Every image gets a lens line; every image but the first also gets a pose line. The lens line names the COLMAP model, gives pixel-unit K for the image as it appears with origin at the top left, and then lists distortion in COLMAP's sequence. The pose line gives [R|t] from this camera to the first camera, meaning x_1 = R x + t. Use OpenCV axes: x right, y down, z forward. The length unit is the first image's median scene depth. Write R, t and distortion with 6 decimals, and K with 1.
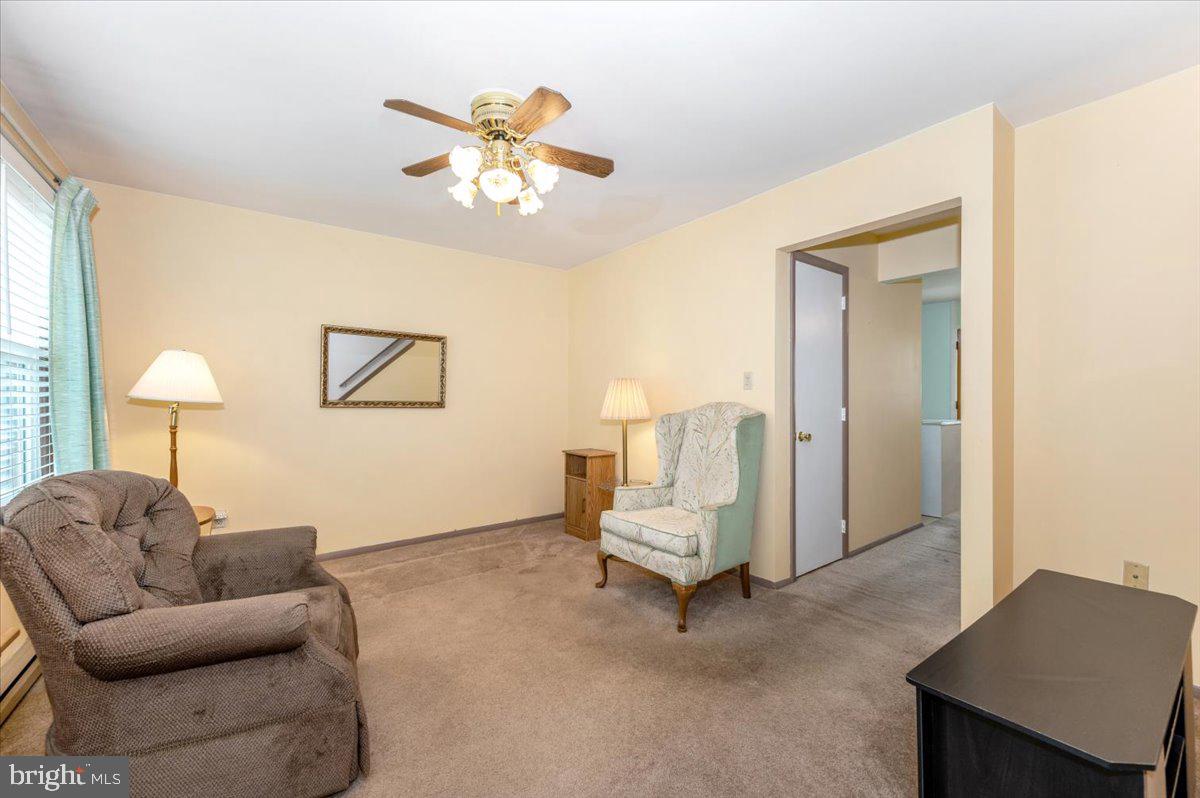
lens RADIAL K [[481.4, 0, 600.5], [0, 481.4, 397.5], [0, 0, 1]] dist [0.001408, 0.000158]
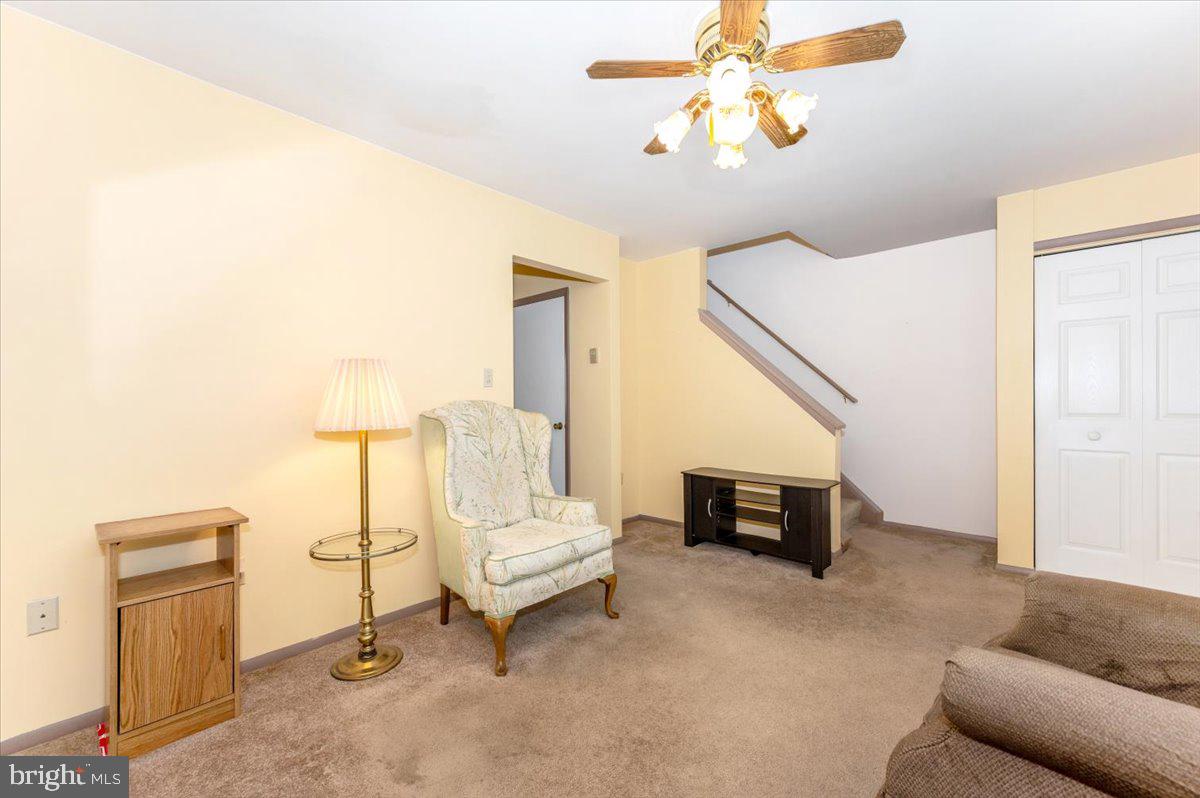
lens RADIAL K [[481.4, 0, 588.9], [0, 481.4, 395.3], [0, 0, 1]] dist [0.001408, 0.000158]
pose [[-0.154480, 0.009121, 0.987954, -0.681903], [0.013165, 0.999888, -0.007173, 0.009003], [-0.987908, 0.011899, -0.154582, 0.963467]]
